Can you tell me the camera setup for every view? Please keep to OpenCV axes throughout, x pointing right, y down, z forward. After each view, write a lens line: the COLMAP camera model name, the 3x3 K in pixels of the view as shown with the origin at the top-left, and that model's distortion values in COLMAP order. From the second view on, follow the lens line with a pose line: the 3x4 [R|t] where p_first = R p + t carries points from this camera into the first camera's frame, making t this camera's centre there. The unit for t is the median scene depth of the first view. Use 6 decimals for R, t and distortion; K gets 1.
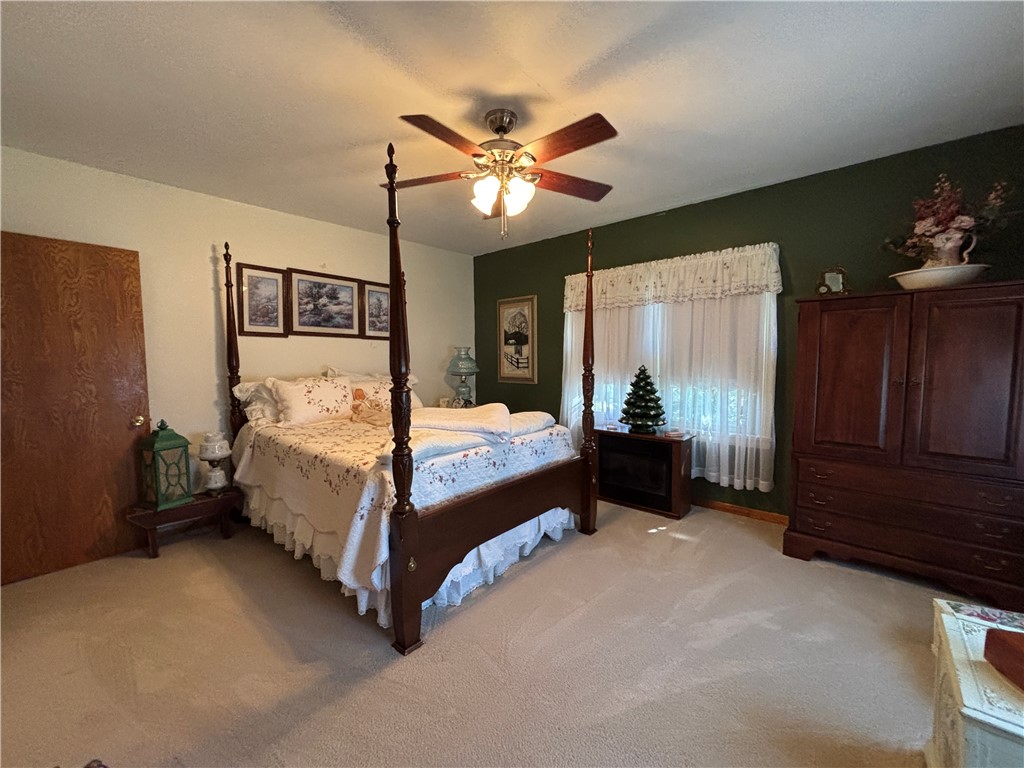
lens RADIAL K [[415.4, 0, 512.3], [0, 415.4, 384.6], [0, 0, 1]] dist [0.000305, 0.000011]
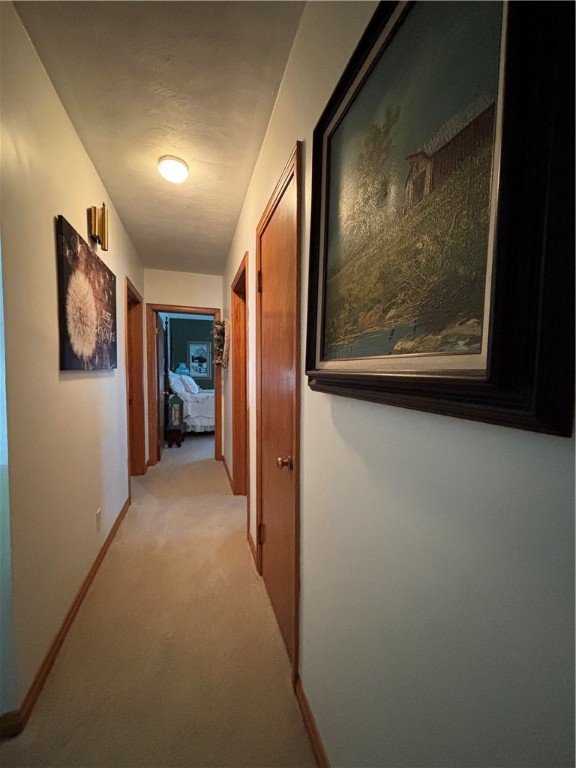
lens RADIAL K [[311.6, 0, 288.3], [0, 311.6, 387.0], [0, 0, 1]] dist [0.000305, 0.000011]
pose [[0.534120, -0.033013, 0.844764, -1.171190], [0.037135, 0.999189, 0.015568, 0.029062], [-0.844592, 0.023055, 0.534913, -0.309971]]
